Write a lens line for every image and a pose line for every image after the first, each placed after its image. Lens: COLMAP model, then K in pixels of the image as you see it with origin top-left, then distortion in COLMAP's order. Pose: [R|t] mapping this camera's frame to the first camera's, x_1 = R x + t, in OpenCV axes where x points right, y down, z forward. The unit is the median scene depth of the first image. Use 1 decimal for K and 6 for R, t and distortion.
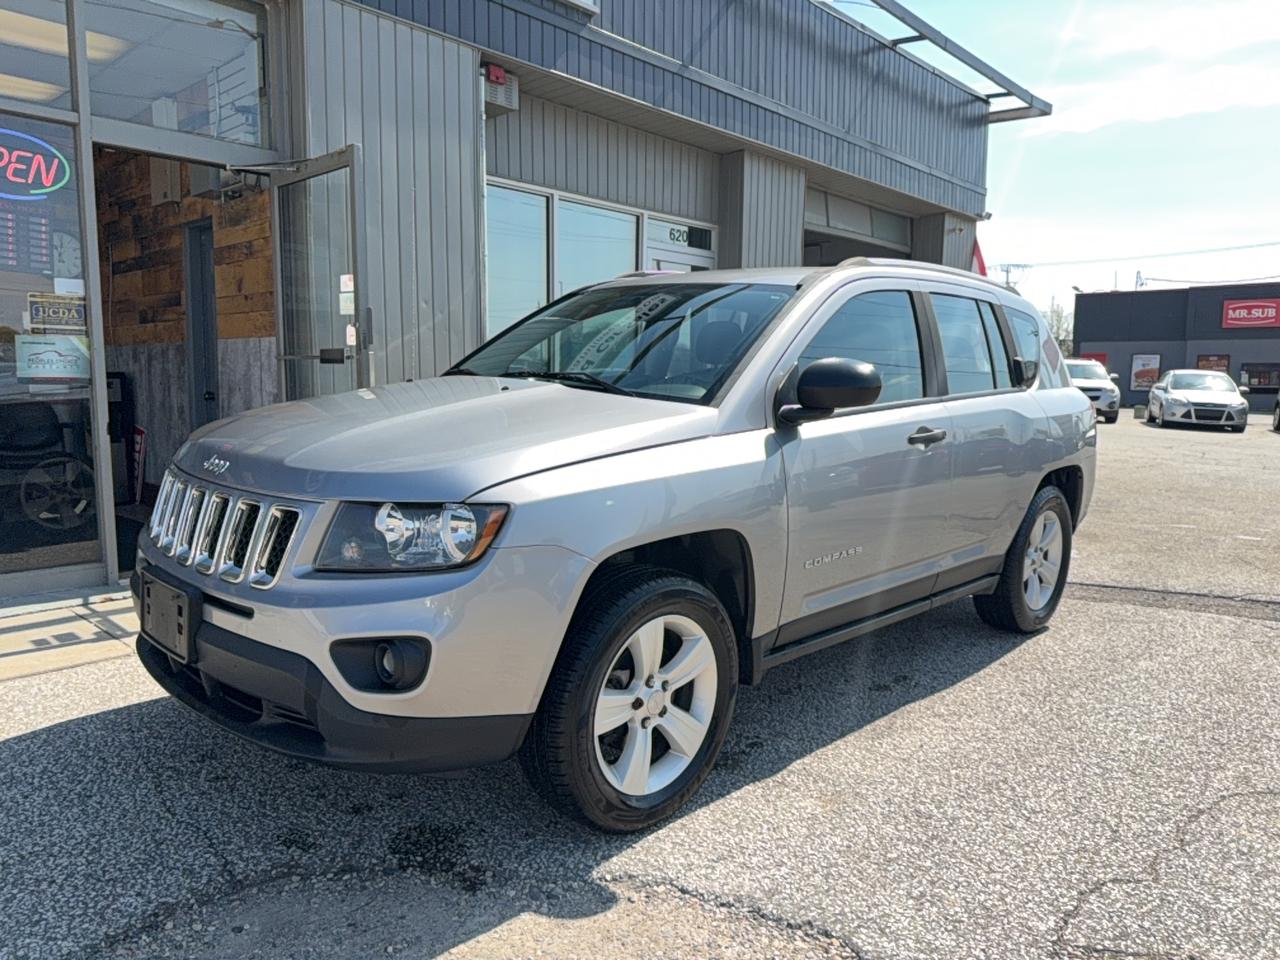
lens RADIAL K [[893.7, 0, 643.3], [0, 893.7, 487.6], [0, 0, 1]] dist [0.016734, -0.028003]
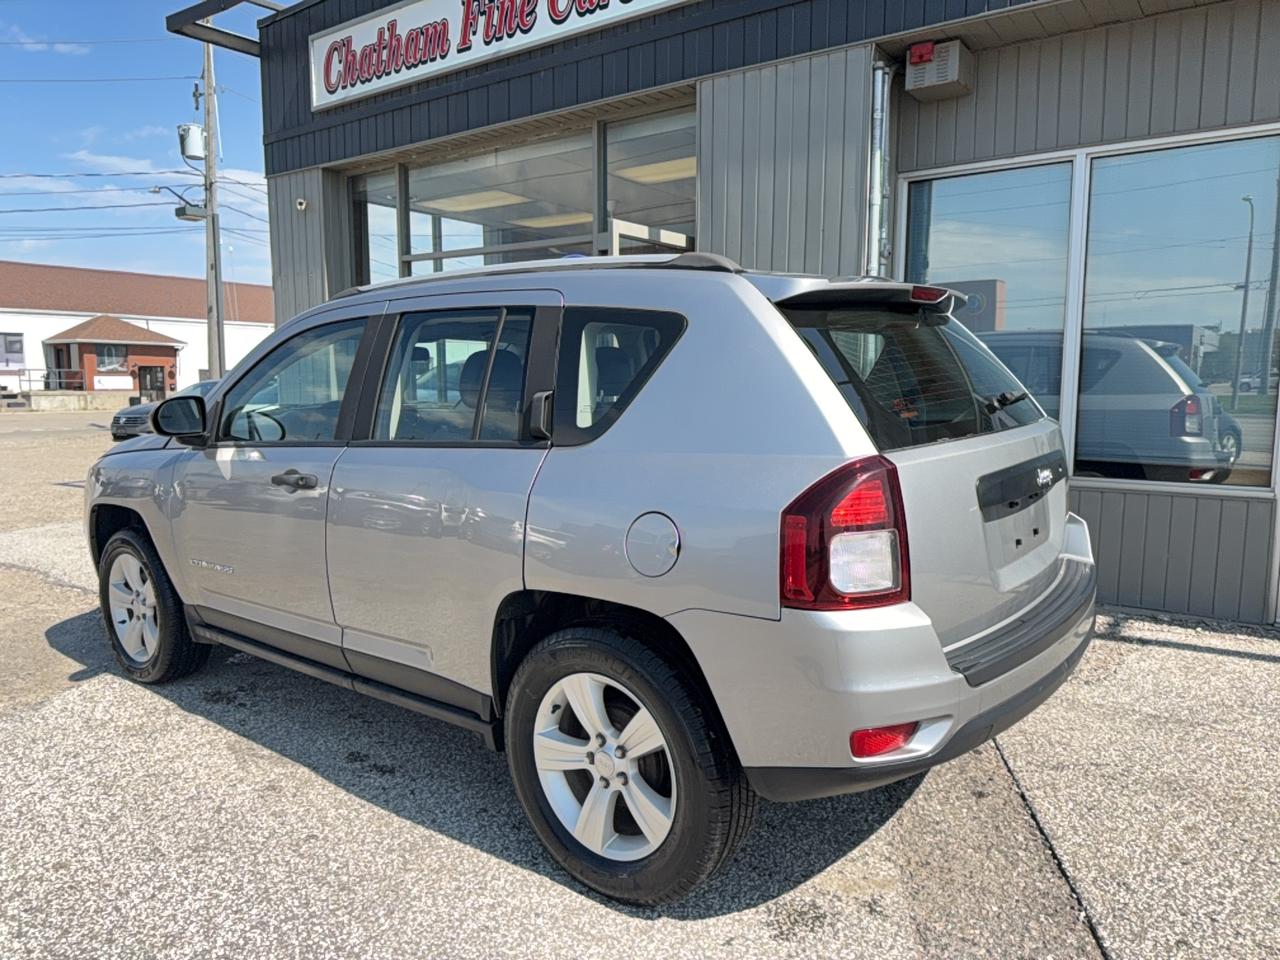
lens RADIAL K [[909.3, 0, 654.2], [0, 909.3, 474.4], [0, 0, 1]] dist [-0.002714, -0.008947]
pose [[0.109165, 0.097057, -0.989274, 0.999474], [-0.119929, 0.989238, 0.083819, -0.147762], [0.986762, 0.109493, 0.119630, 0.973860]]
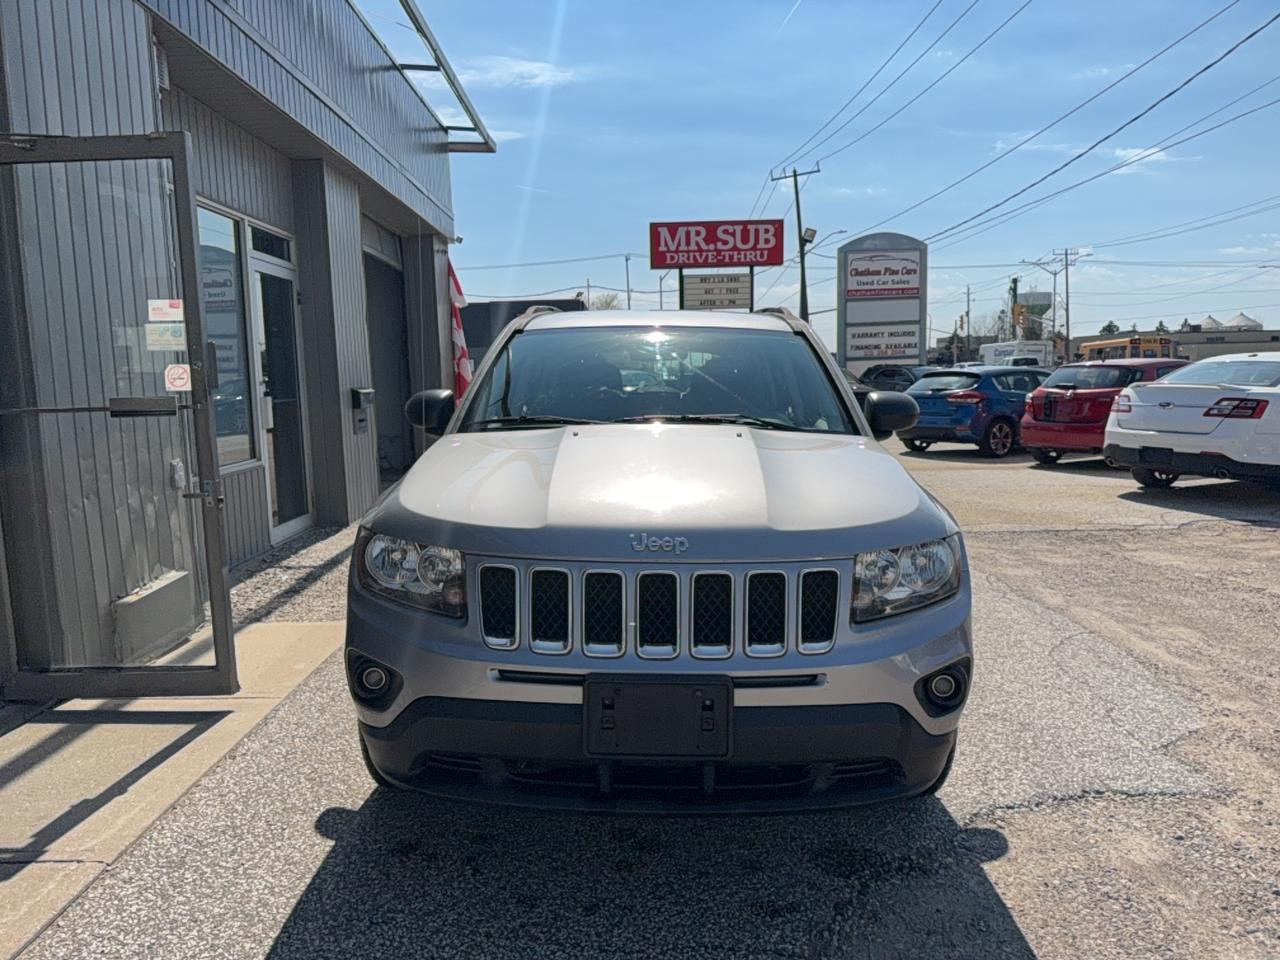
lens RADIAL K [[893.7, 0, 643.3], [0, 893.7, 487.6], [0, 0, 1]] dist [0.016734, -0.028003]
pose [[0.729349, -0.115007, 0.674405, -0.597368], [0.117462, 0.992182, 0.042166, -0.067726], [-0.673982, 0.048463, 0.737156, 0.188598]]
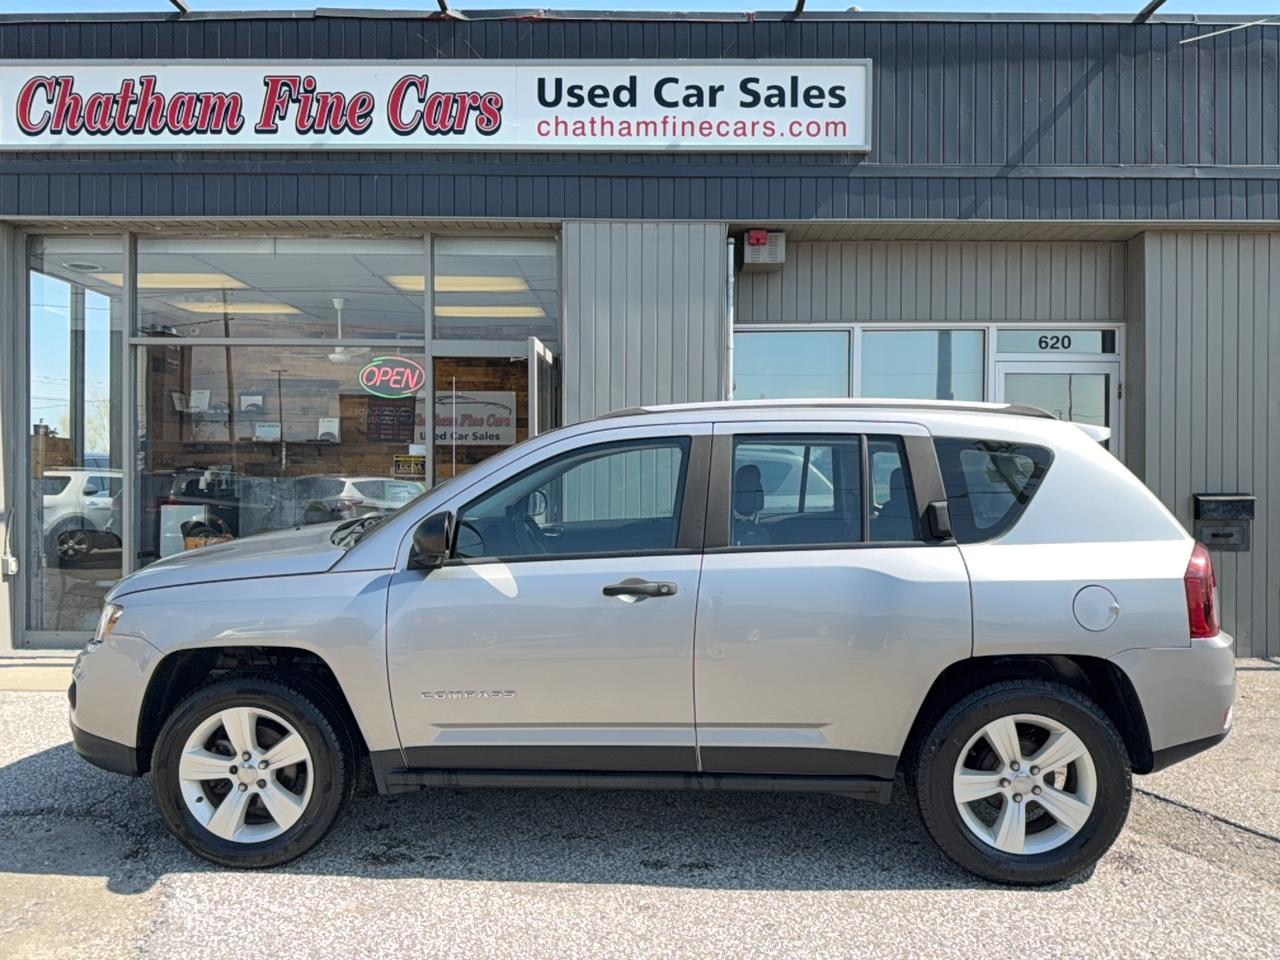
lens RADIAL K [[893.7, 0, 643.3], [0, 893.7, 487.6], [0, 0, 1]] dist [0.016734, -0.028003]
pose [[0.672329, -0.001309, -0.740251, 0.791485], [-0.088804, 0.992634, -0.082412, -0.070581], [0.734906, 0.121145, 0.667260, 0.277529]]
